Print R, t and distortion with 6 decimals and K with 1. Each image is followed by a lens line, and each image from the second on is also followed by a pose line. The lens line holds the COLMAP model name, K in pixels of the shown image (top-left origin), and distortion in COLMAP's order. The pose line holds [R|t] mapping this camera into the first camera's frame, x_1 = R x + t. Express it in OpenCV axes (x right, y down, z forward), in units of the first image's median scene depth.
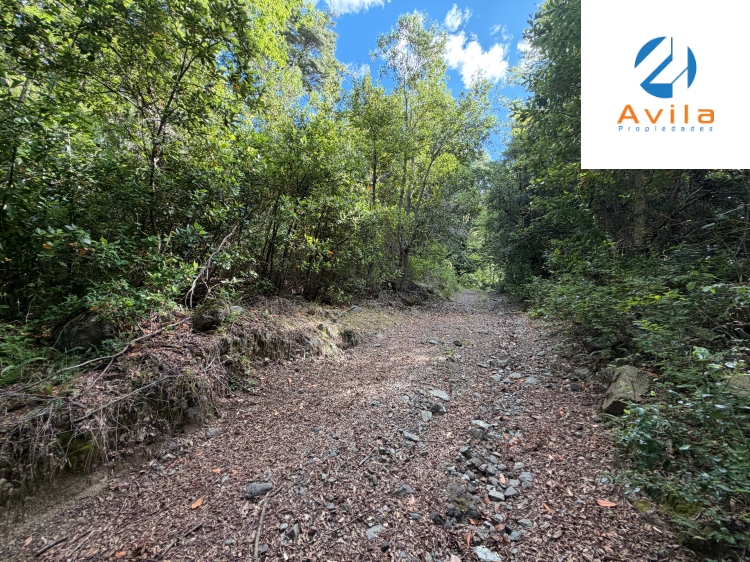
lens RADIAL K [[300.4, 0, 374.4], [0, 300.4, 281.3], [0, 0, 1]] dist [0.002151, 0.000062]
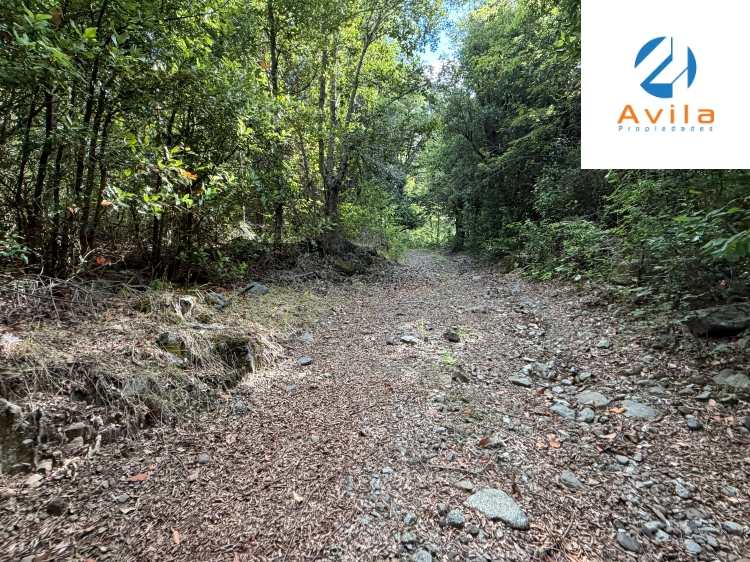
lens RADIAL K [[368.3, 0, 374.6], [0, 368.3, 279.8], [0, 0, 1]] dist [0.000417, 0.000135]
pose [[0.970782, -0.072137, 0.228862, -0.004934], [0.051445, 0.994134, 0.095133, 0.021041], [-0.234382, -0.080580, 0.968799, 0.262176]]
